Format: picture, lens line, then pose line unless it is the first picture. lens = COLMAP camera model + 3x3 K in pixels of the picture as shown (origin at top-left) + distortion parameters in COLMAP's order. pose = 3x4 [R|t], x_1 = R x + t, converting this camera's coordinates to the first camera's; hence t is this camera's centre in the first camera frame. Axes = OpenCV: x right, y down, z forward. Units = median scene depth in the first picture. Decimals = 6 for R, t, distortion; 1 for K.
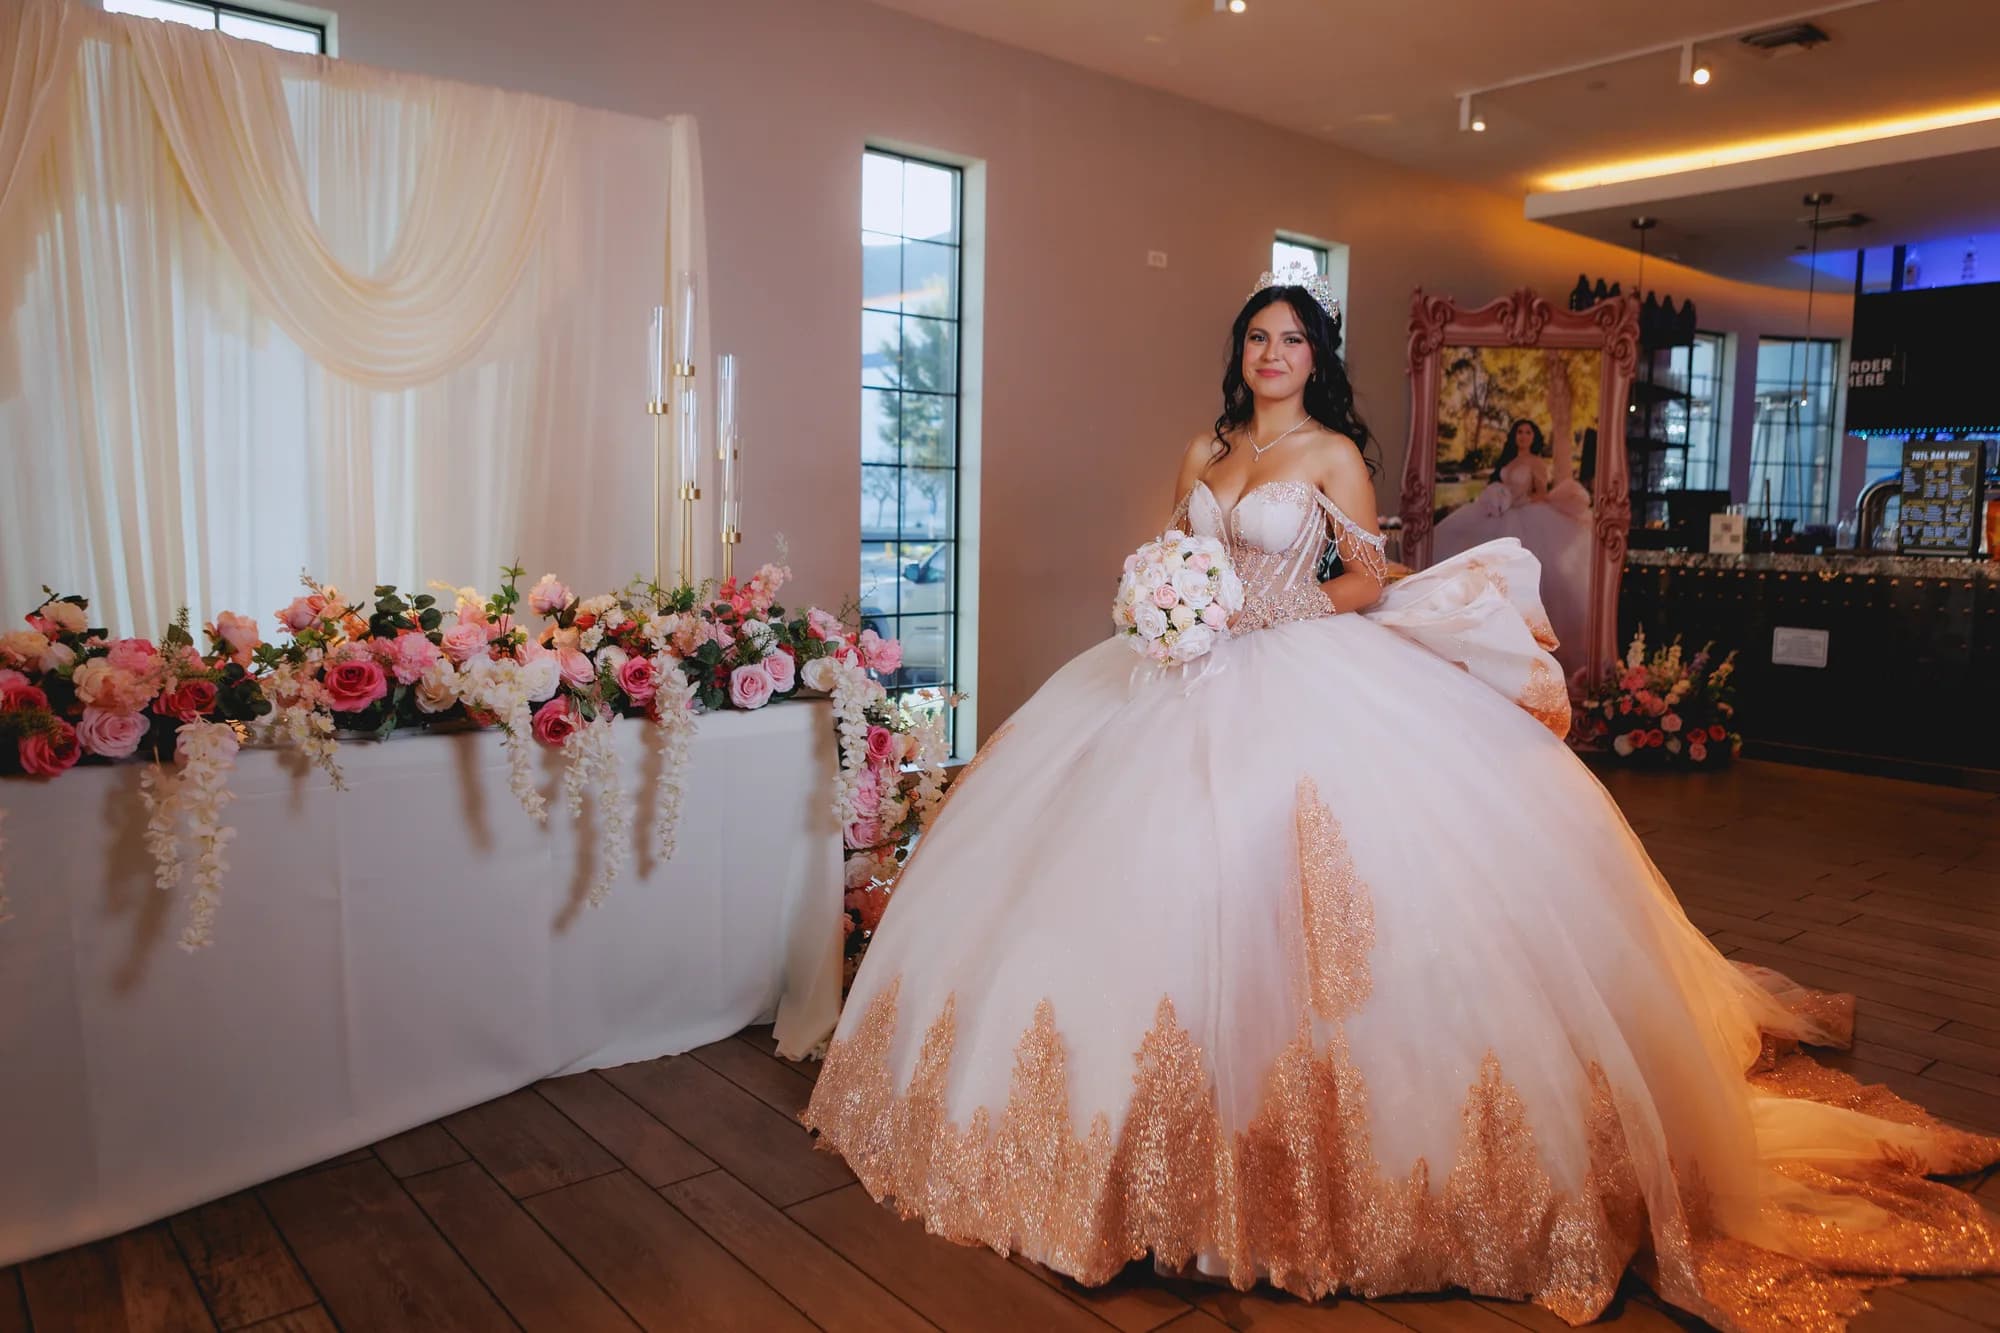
lens RADIAL K [[1399.2, 0, 1026.5], [0, 1399.2, 646.7], [0, 0, 1]] dist [-0.012127, 0.014416]
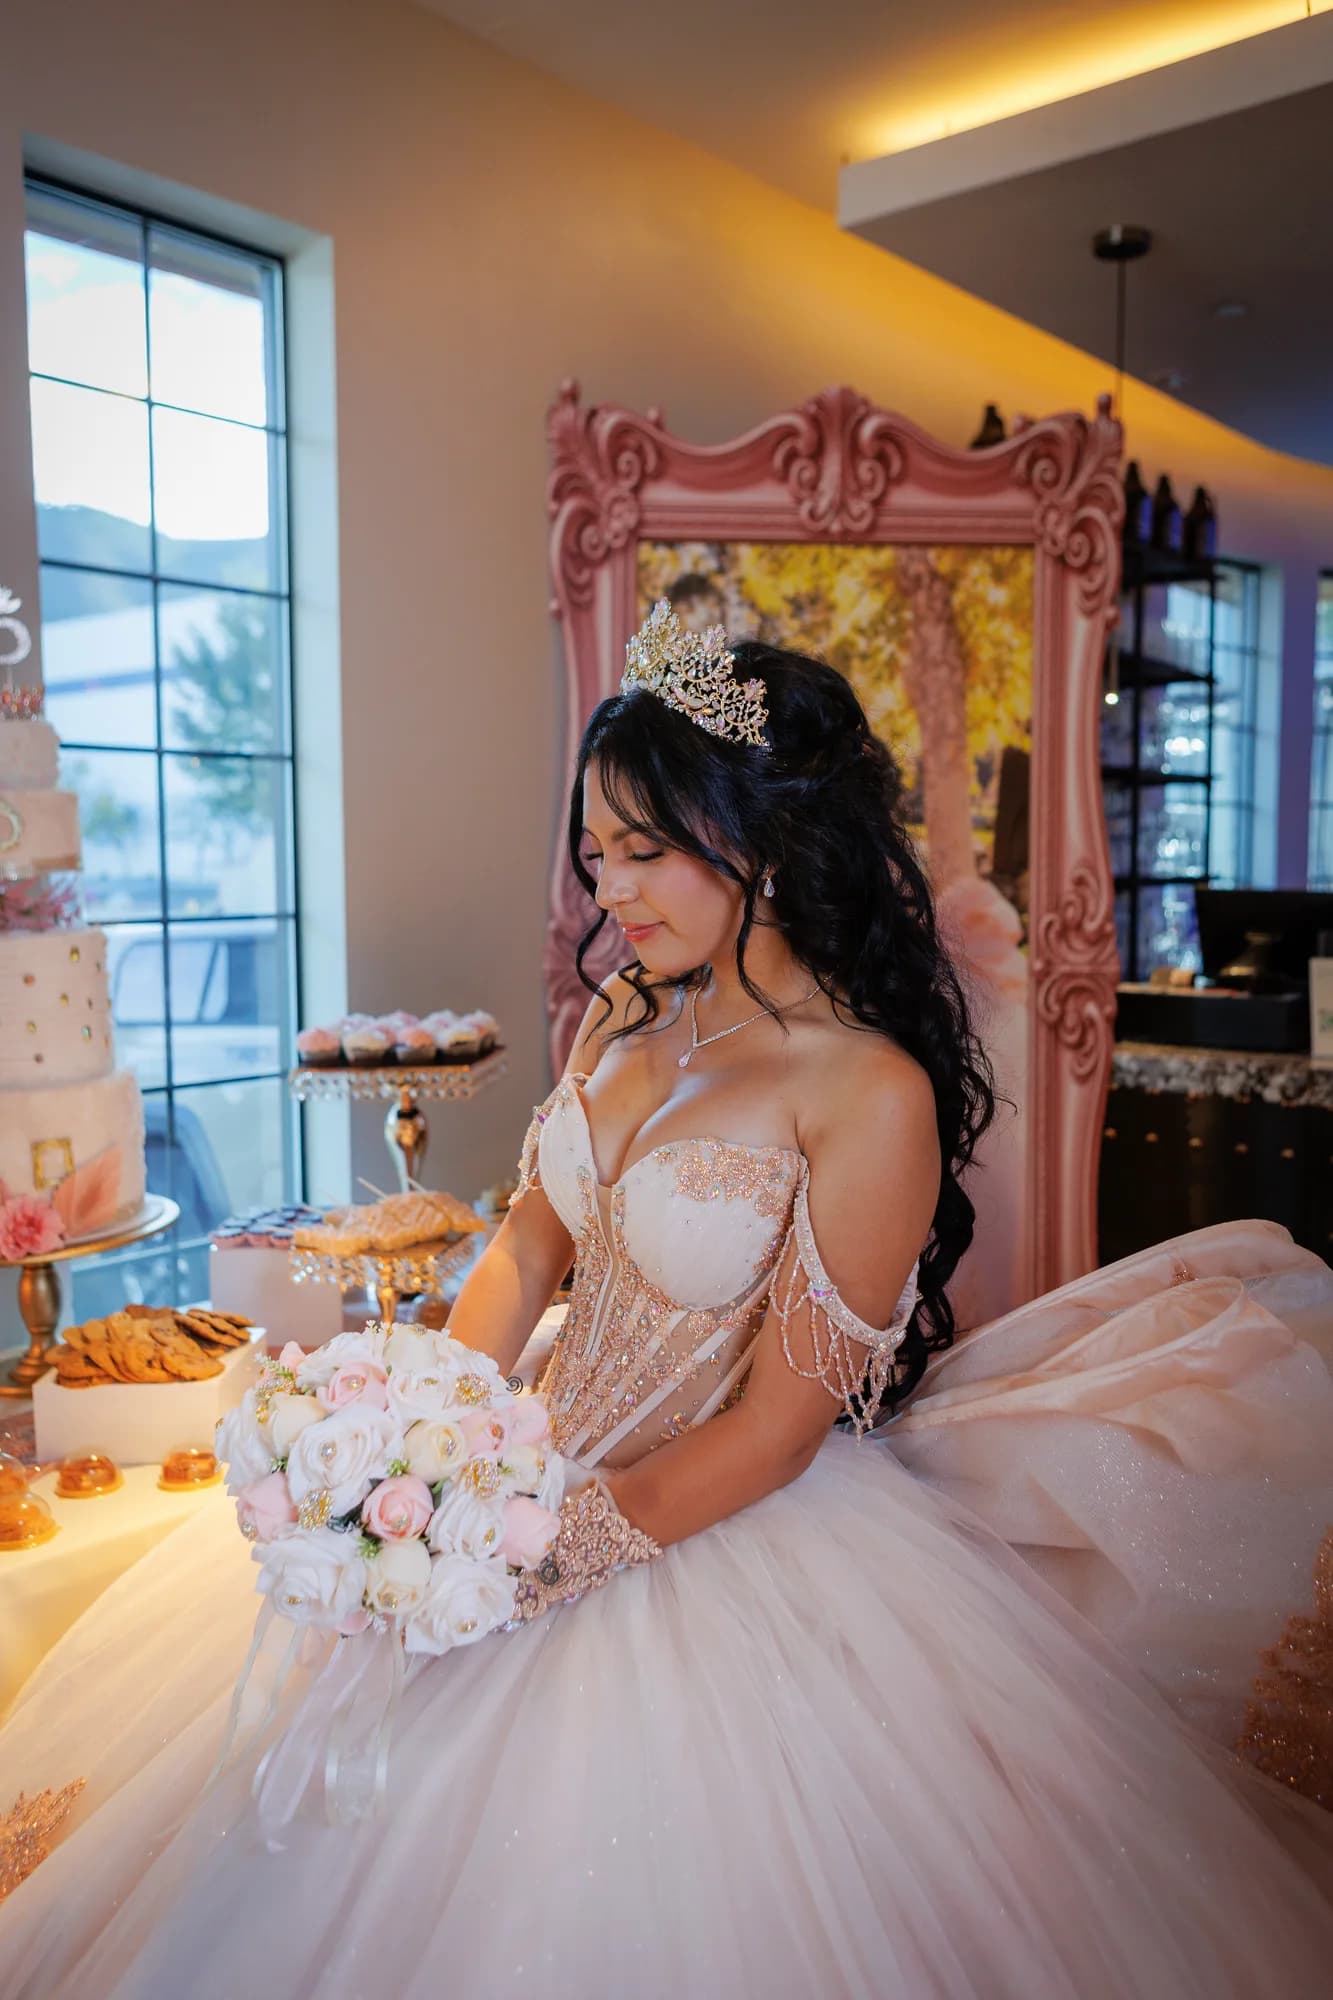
lens RADIAL K [[1646.0, 0, 658.3], [0, 1646.0, 997.0], [0, 0, 1]] dist [0.007550, -0.007042]
pose [[0.988157, -0.036275, 0.149097, 0.232290], [0.037283, 0.999297, -0.003972, -0.087770], [-0.148848, 0.009483, 0.988815, 0.554839]]
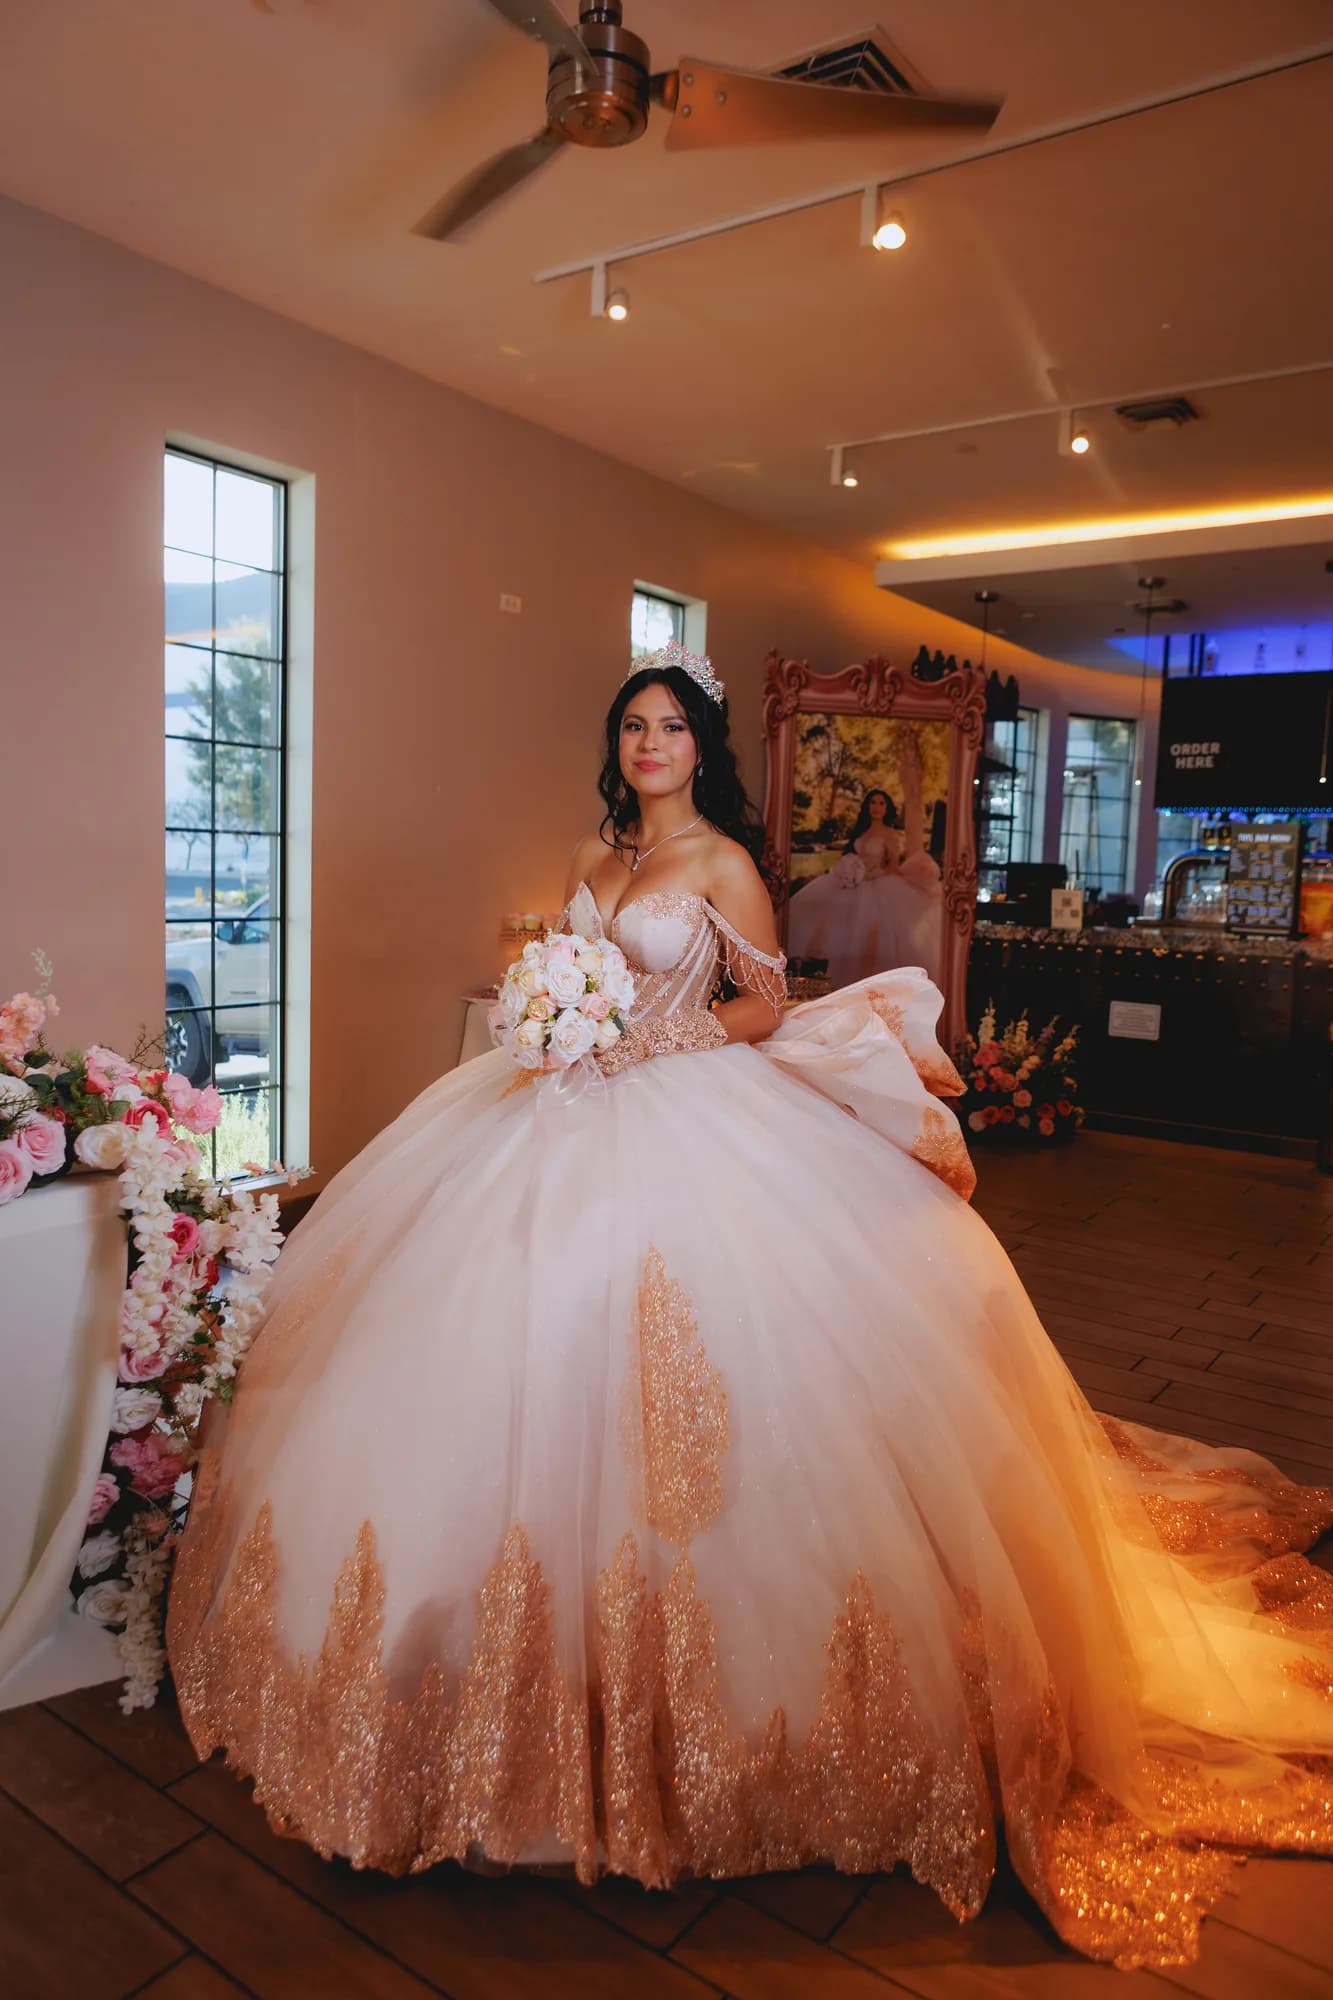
lens RADIAL K [[1353.7, 0, 656.5], [0, 1353.7, 1005.8], [0, 0, 1]] dist [-0.024905, 0.013839]
pose [[0.974058, -0.009451, 0.226099, -0.011107], [0.006755, 0.999897, 0.012696, -0.024280], [-0.226196, -0.010839, 0.974021, 0.108852]]
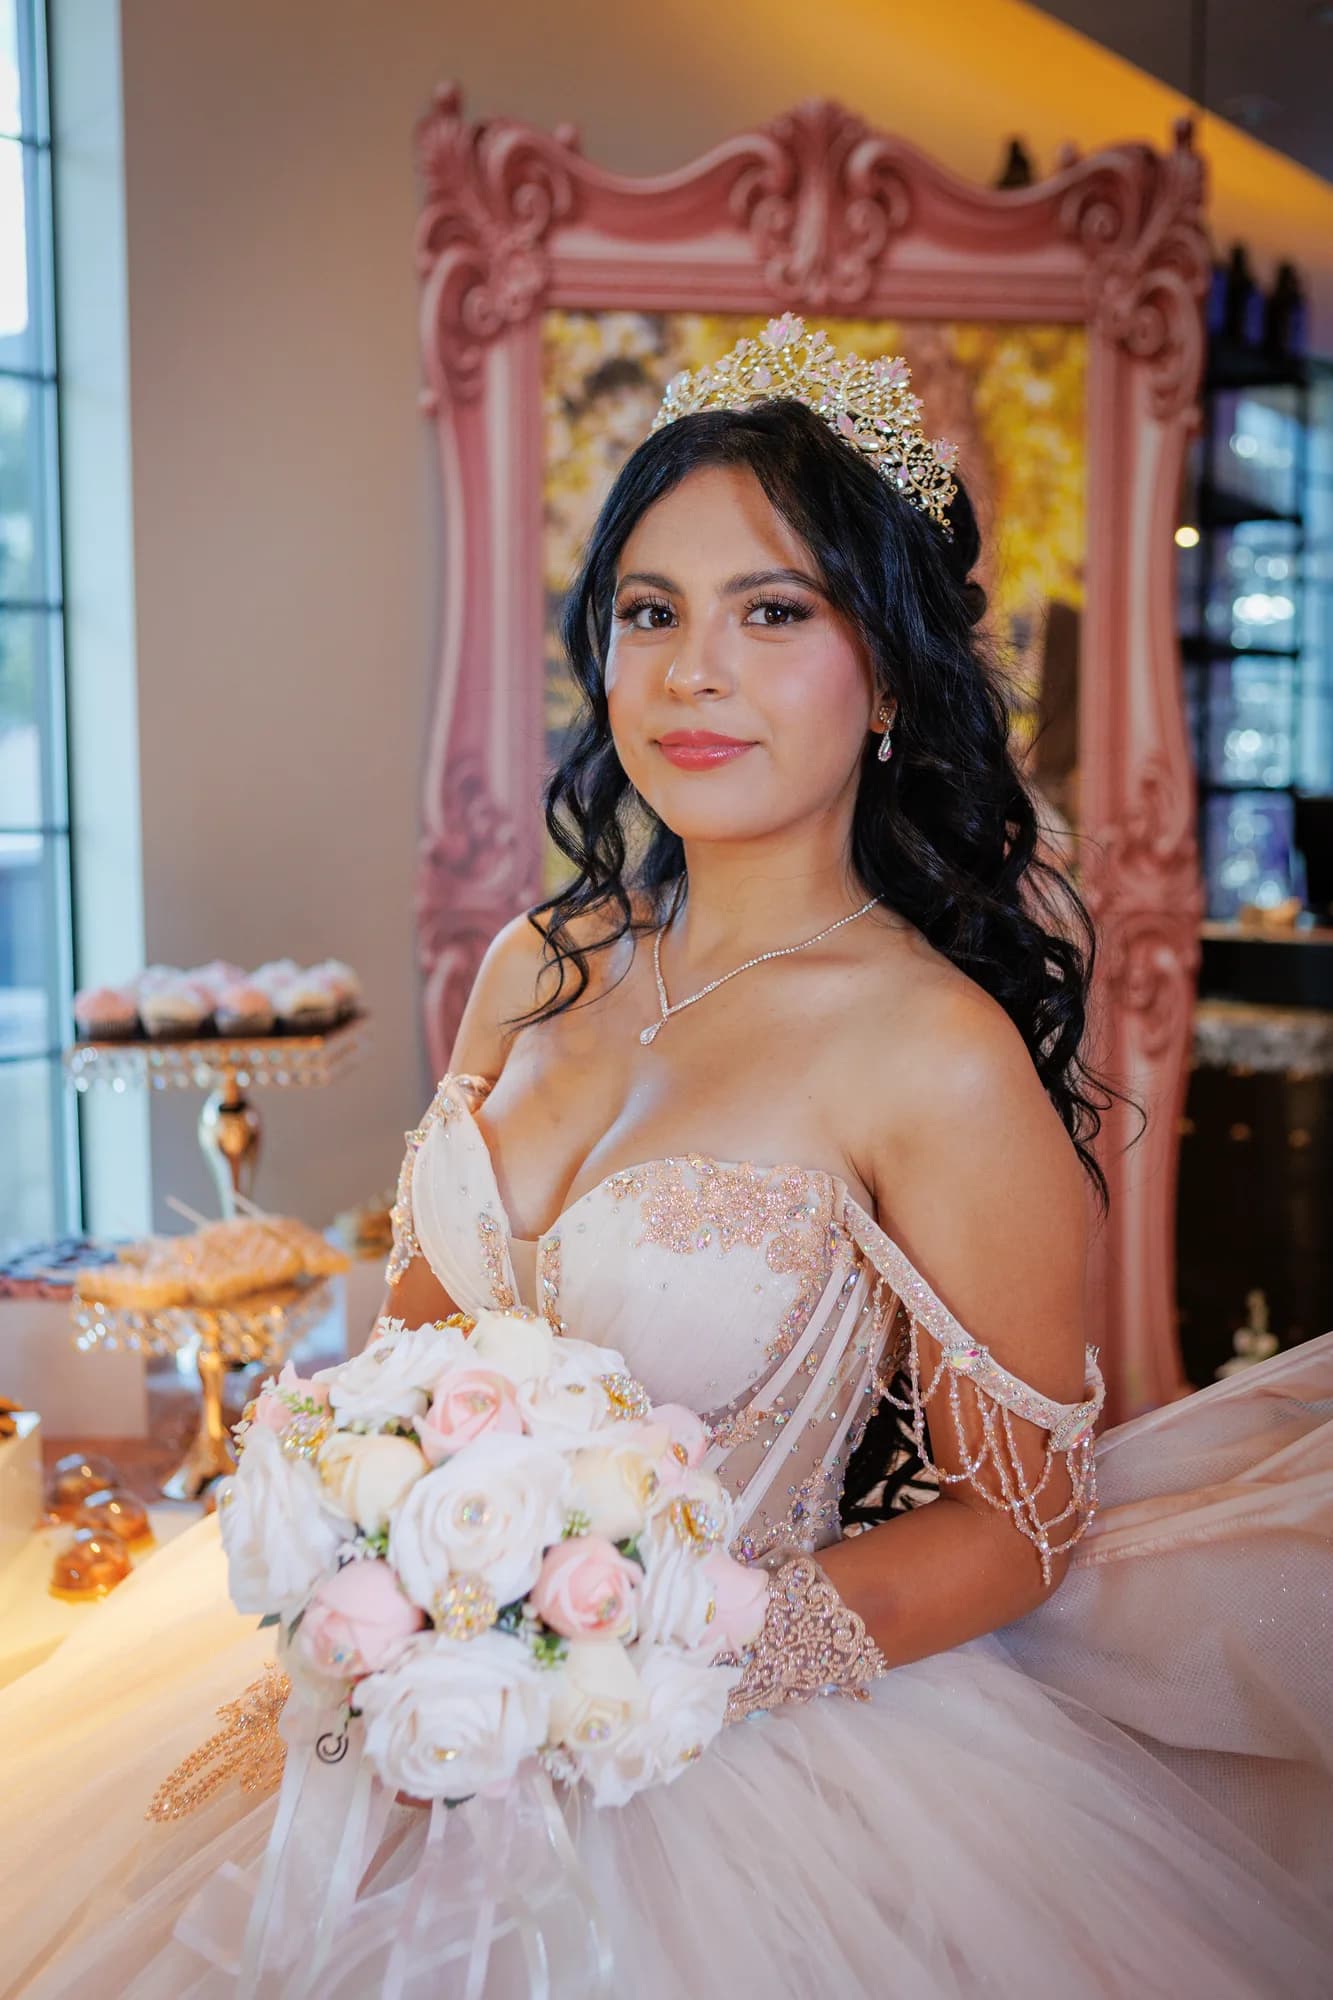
lens RADIAL K [[2177.9, 0, 658.1], [0, 2177.9, 995.4], [0, 0, 1]] dist [-0.007845, 0.000000]
pose [[0.978350, -0.044108, 0.202204, 0.227775], [0.041409, 0.998988, 0.017558, -0.086351], [-0.202773, -0.008805, 0.979186, 0.575481]]
